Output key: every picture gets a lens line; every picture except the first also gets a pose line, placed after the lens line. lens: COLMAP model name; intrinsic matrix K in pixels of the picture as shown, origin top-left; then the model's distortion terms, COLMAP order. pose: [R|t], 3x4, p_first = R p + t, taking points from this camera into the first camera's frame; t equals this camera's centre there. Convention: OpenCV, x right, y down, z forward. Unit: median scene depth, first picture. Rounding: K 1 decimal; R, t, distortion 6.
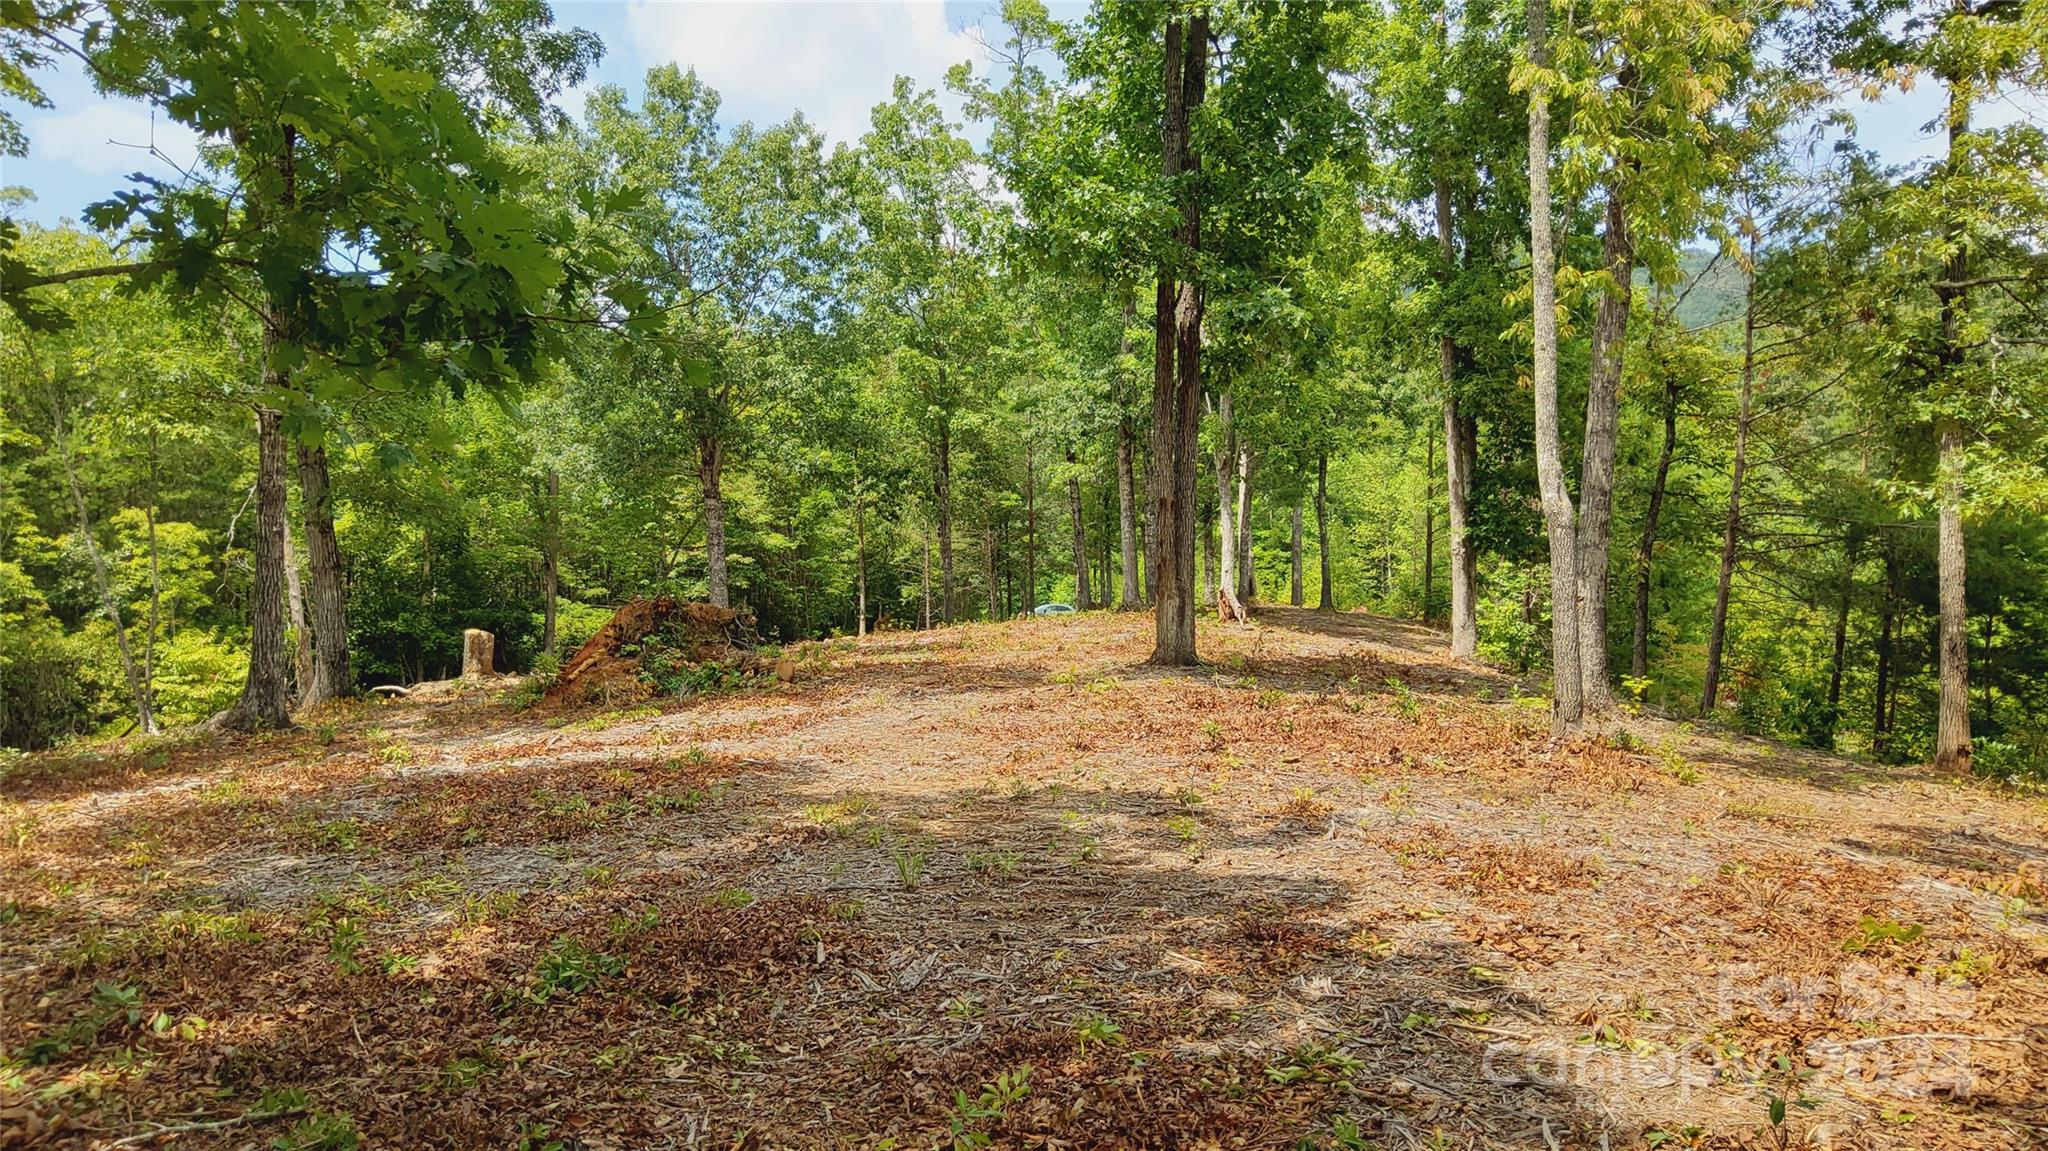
lens RADIAL K [[1520.6, 0, 1017.1], [0, 1520.6, 570.5], [0, 0, 1]] dist [0.060282, -0.114469]
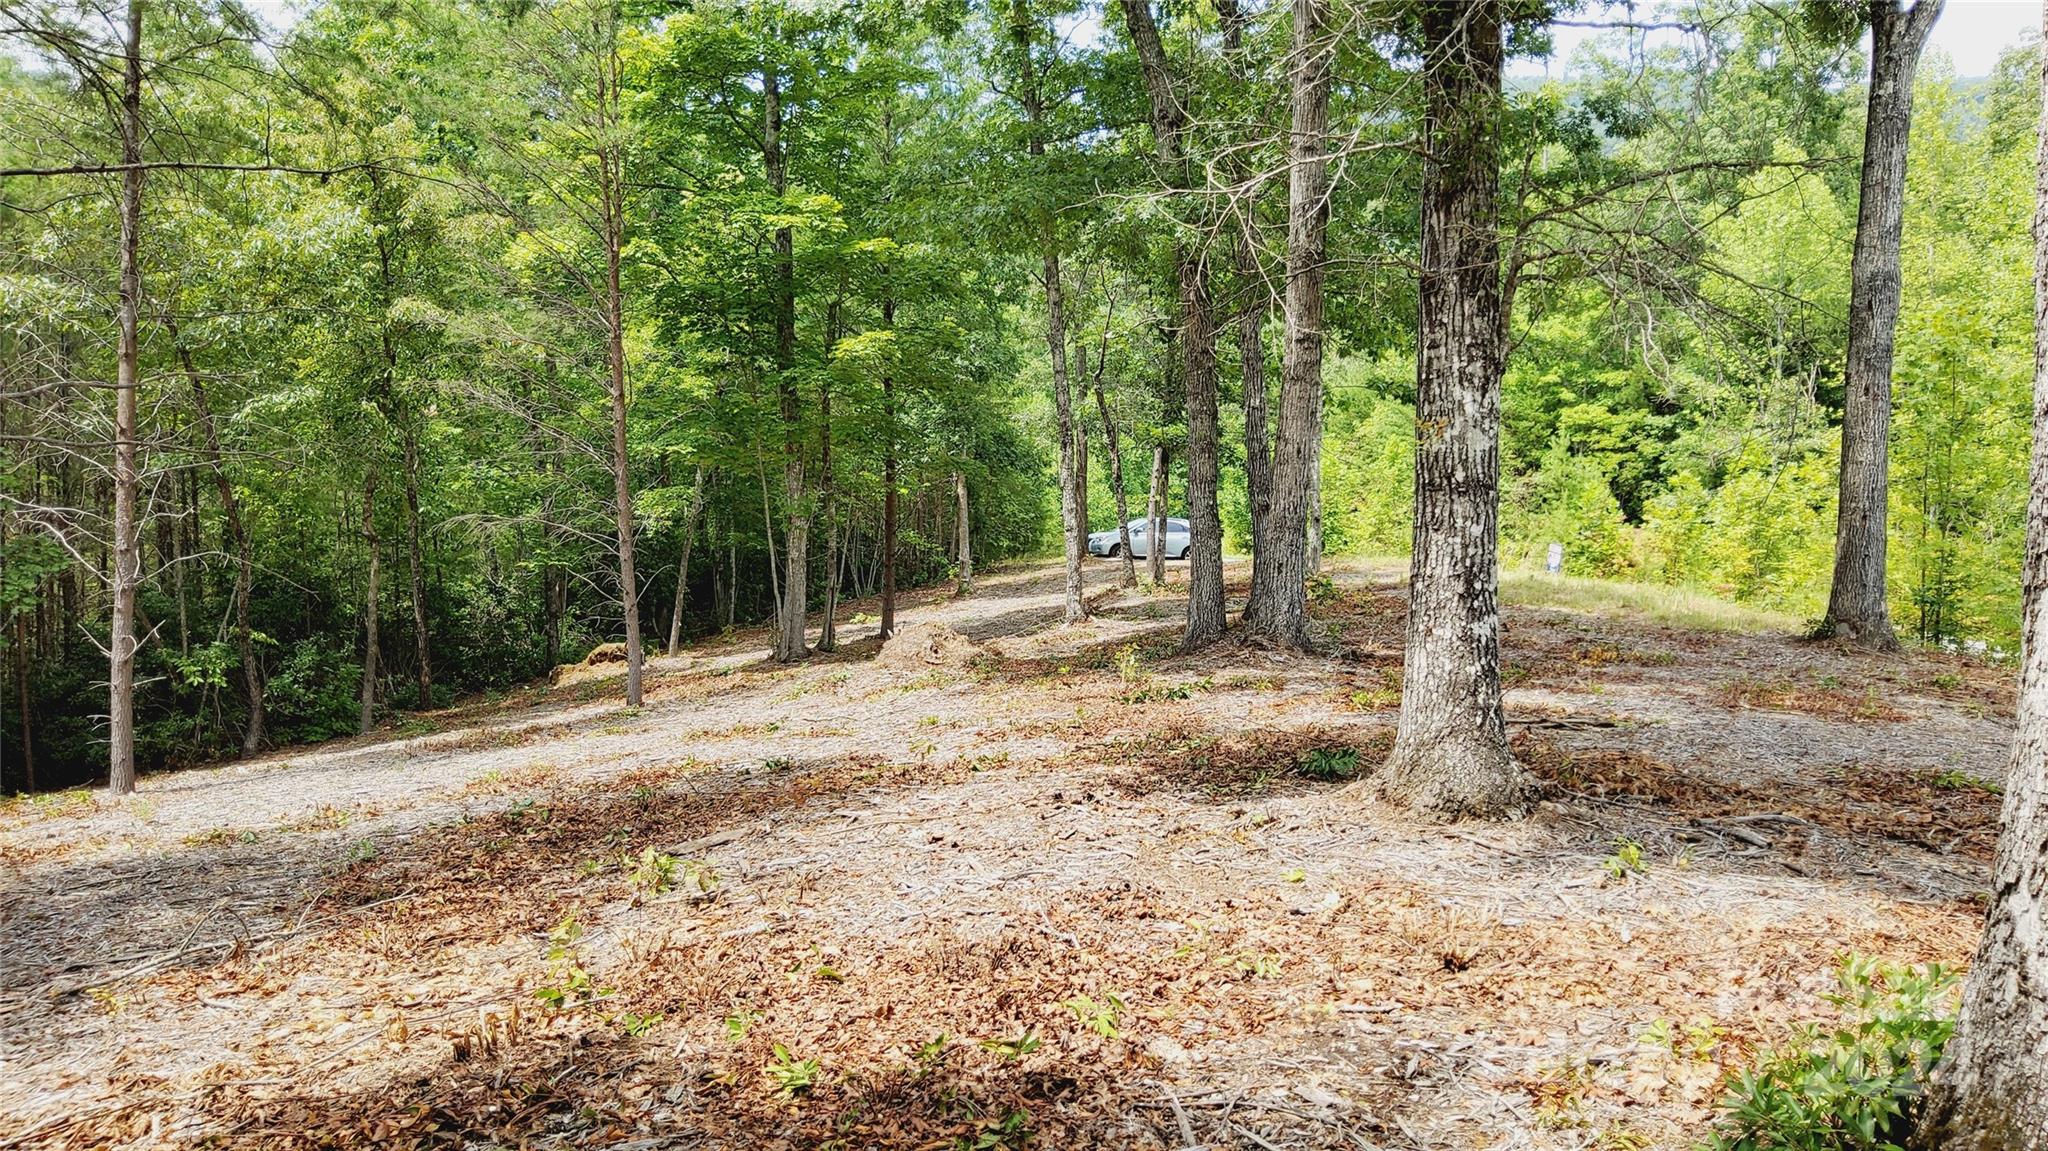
lens RADIAL K [[1518.3, 0, 1020.9], [0, 1518.3, 582.3], [0, 0, 1]] dist [0.049750, -0.097728]
pose [[0.981625, 0.031680, -0.188173, 0.071093], [-0.010995, 0.993874, 0.109971, -0.011123], [0.190504, -0.105881, 0.975960, 0.490495]]
